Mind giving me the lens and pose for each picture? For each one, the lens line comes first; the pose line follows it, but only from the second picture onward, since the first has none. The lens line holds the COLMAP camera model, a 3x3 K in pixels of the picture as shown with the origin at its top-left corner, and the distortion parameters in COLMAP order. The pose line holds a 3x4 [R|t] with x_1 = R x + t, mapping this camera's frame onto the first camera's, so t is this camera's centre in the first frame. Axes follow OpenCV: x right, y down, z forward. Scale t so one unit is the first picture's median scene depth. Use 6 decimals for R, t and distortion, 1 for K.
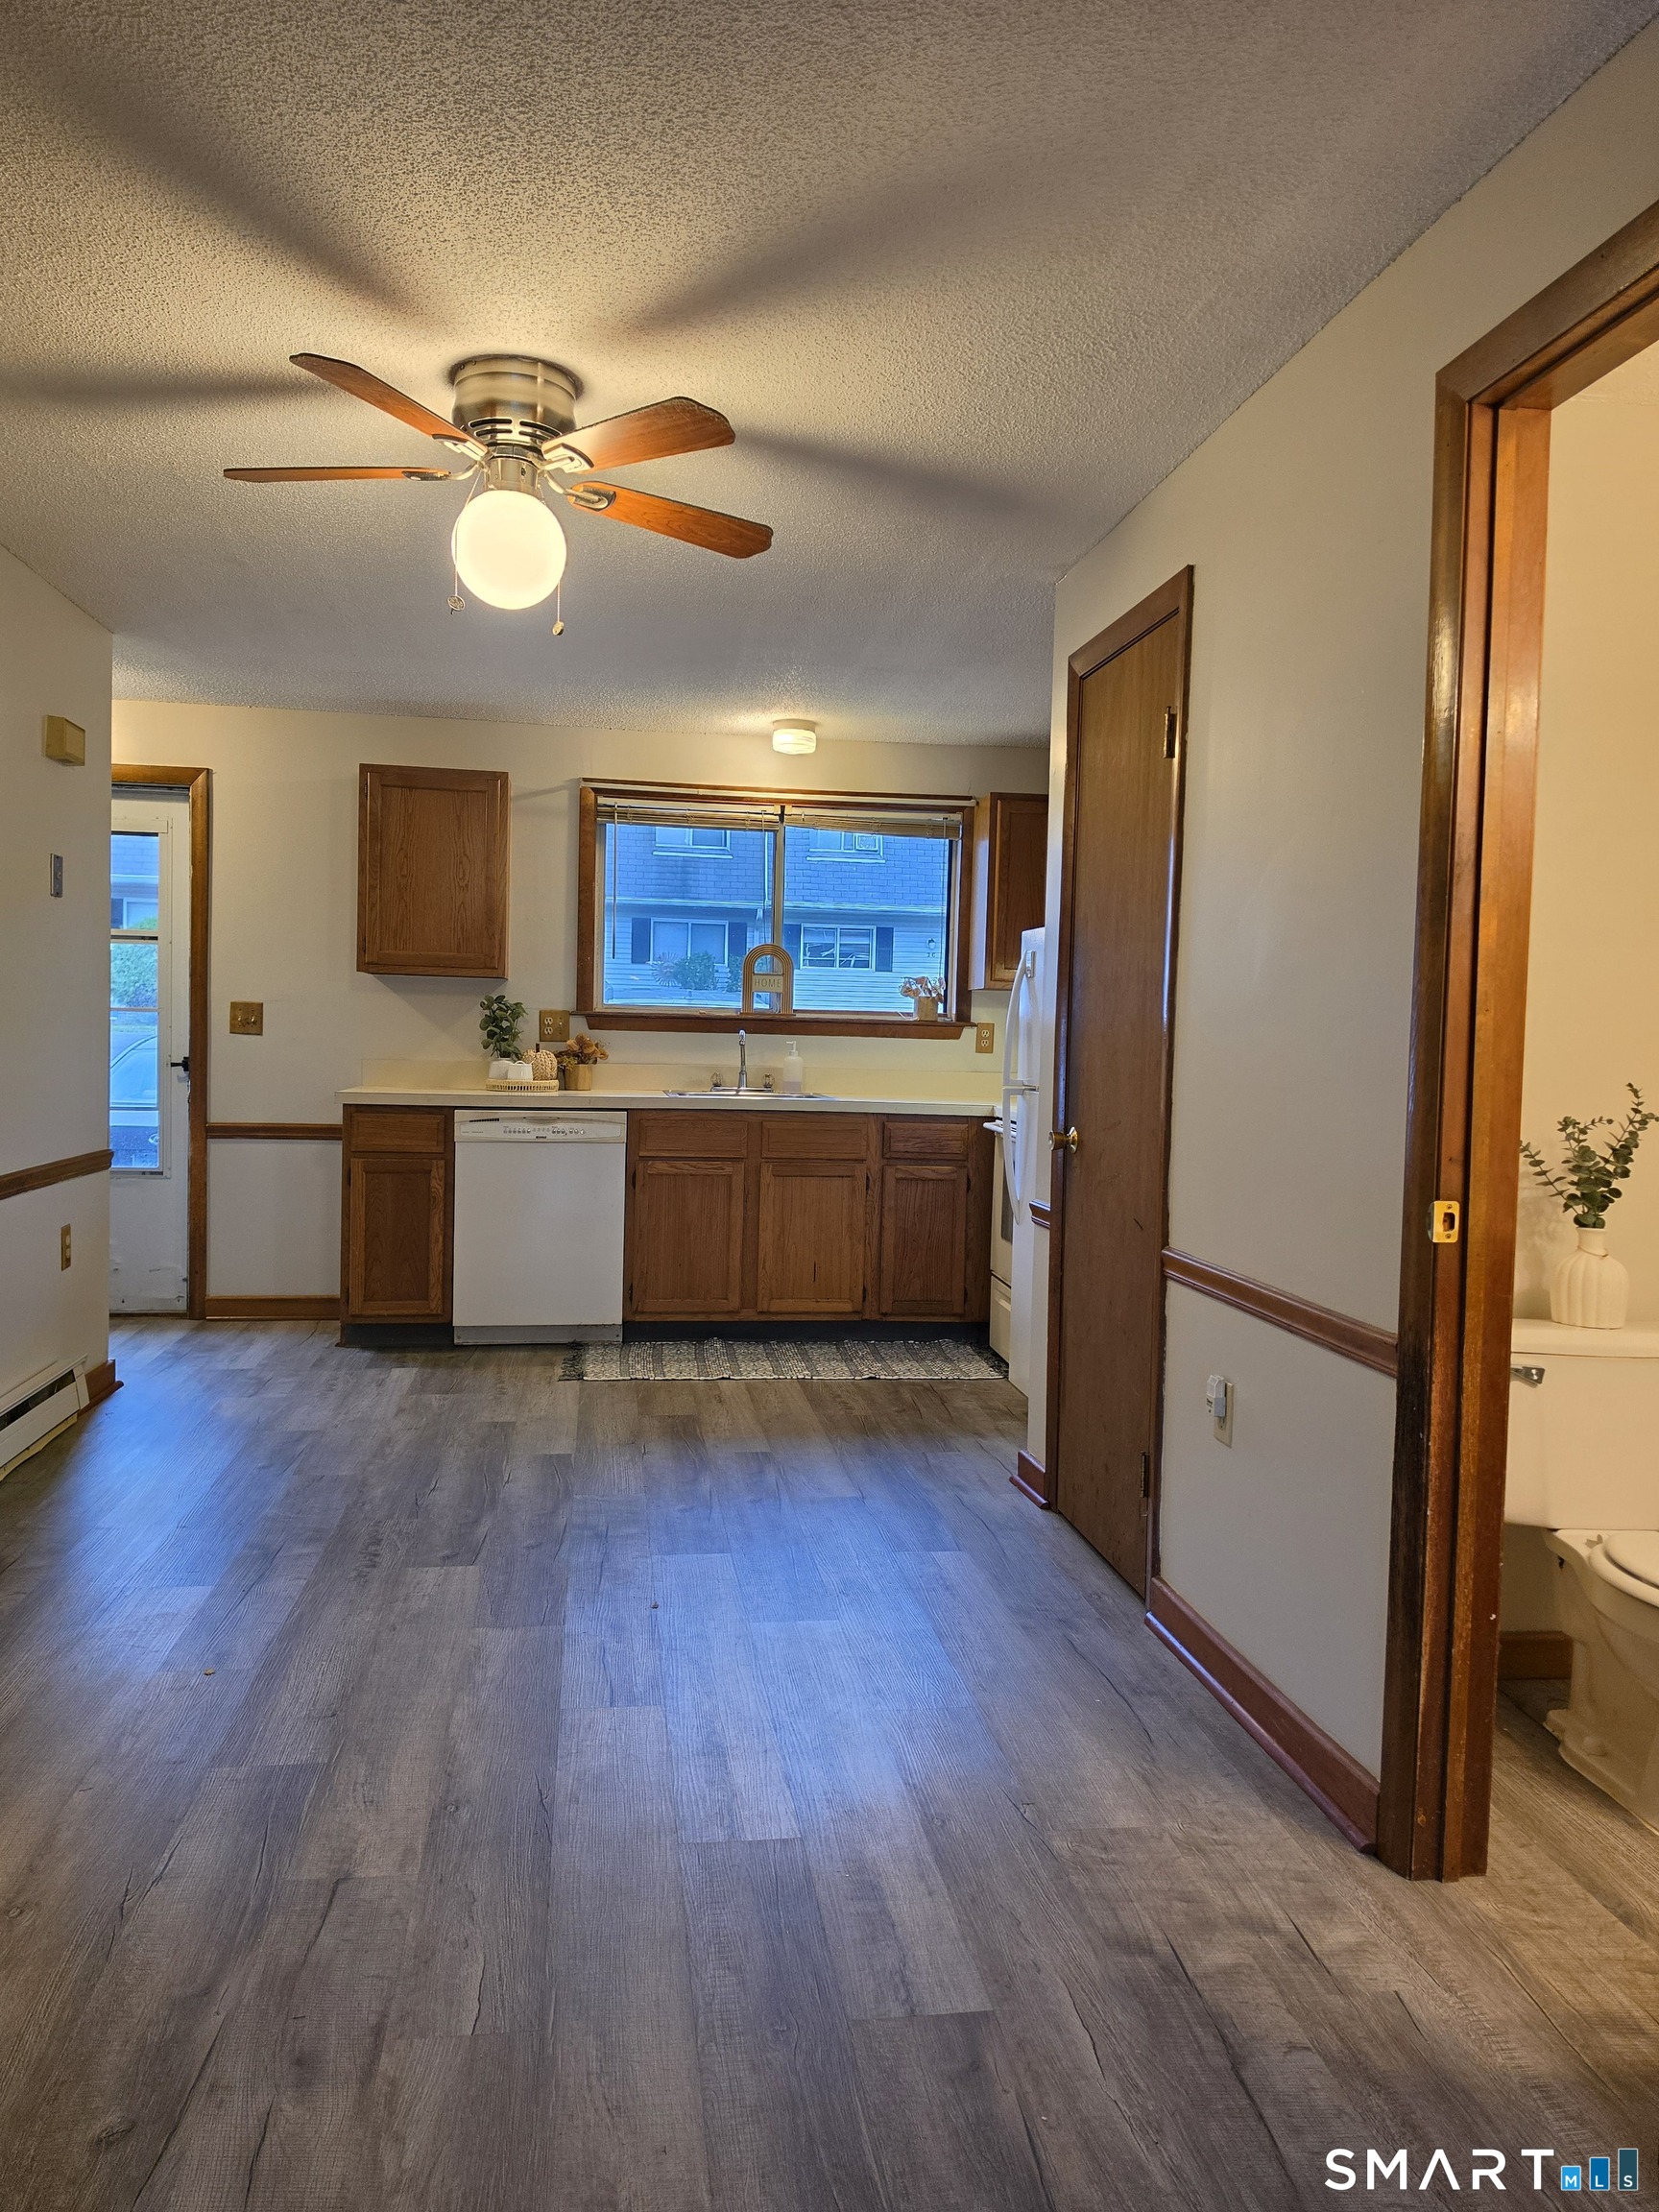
lens RADIAL K [[1528.2, 0, 818.8], [0, 1528.2, 1103.3], [0, 0, 1]] dist [0.087041, -0.128348]
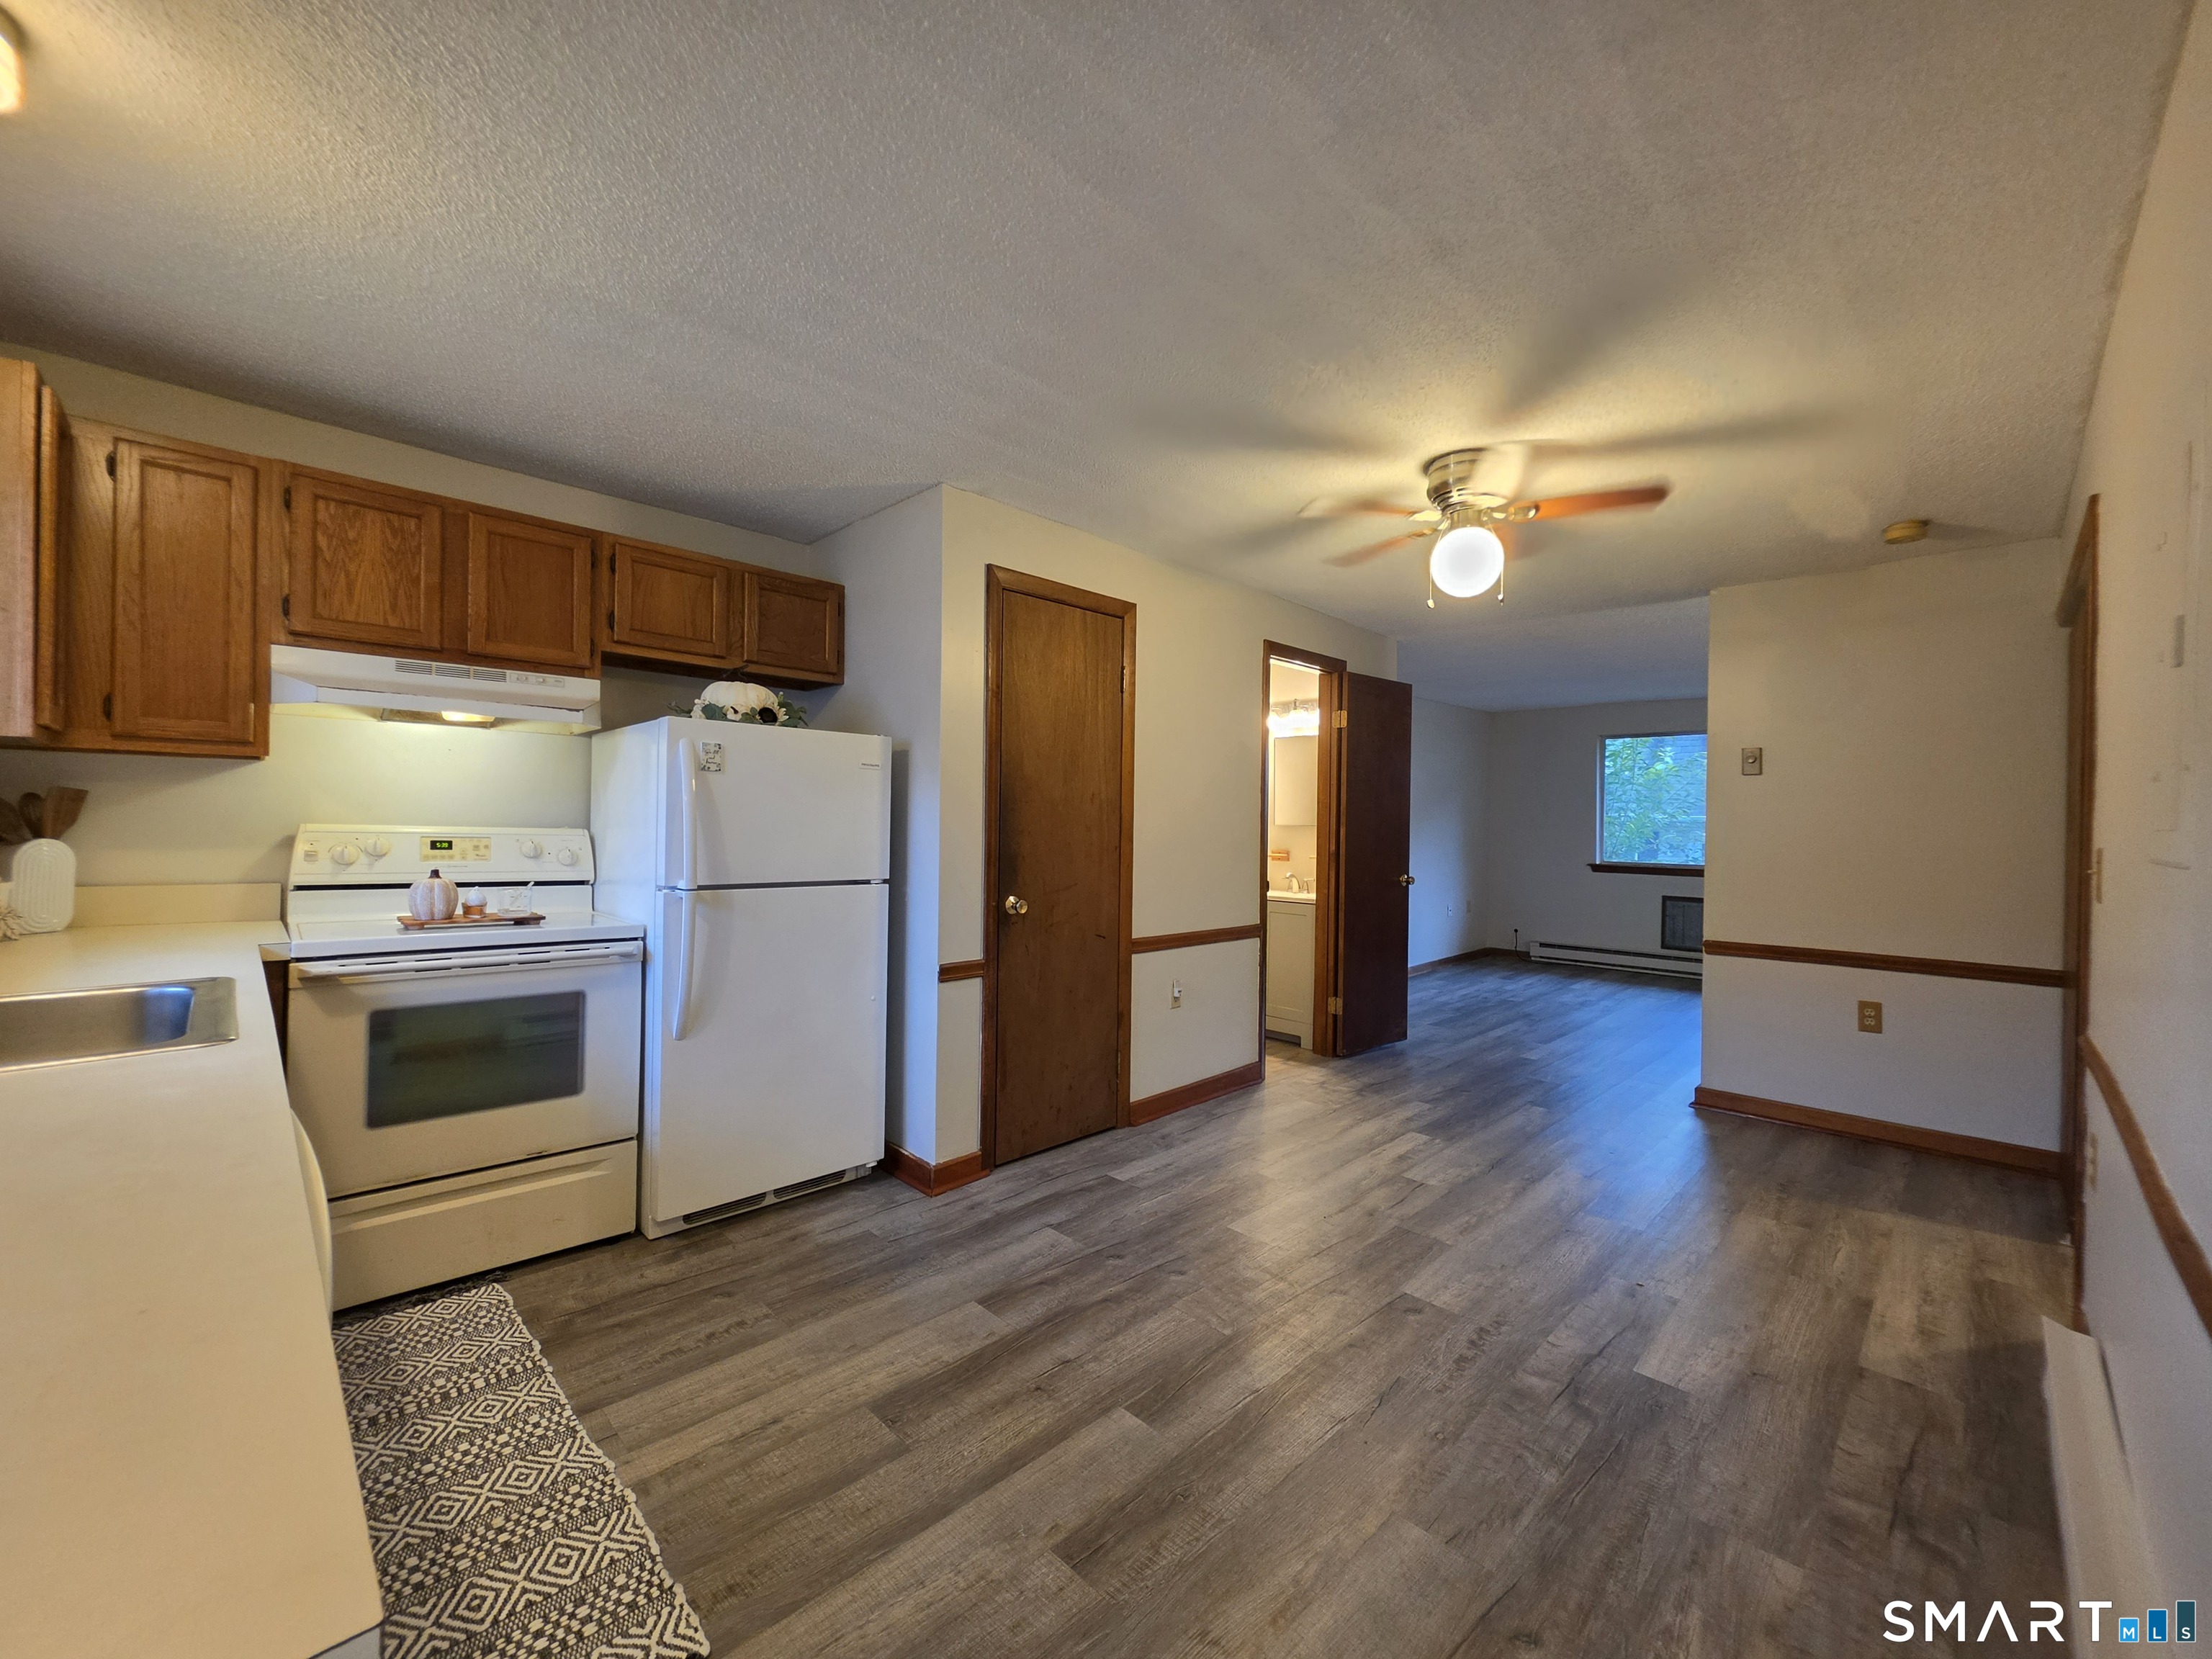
lens RADIAL K [[881.9, 0, 1108.5], [0, 881.9, 824.9], [0, 0, 1]] dist [-0.003299, 0.000499]
pose [[-0.598379, -0.034663, 0.800463, -0.631783], [0.006844, 0.998806, 0.048369, -0.103550], [-0.801184, 0.034422, -0.597428, 1.602614]]
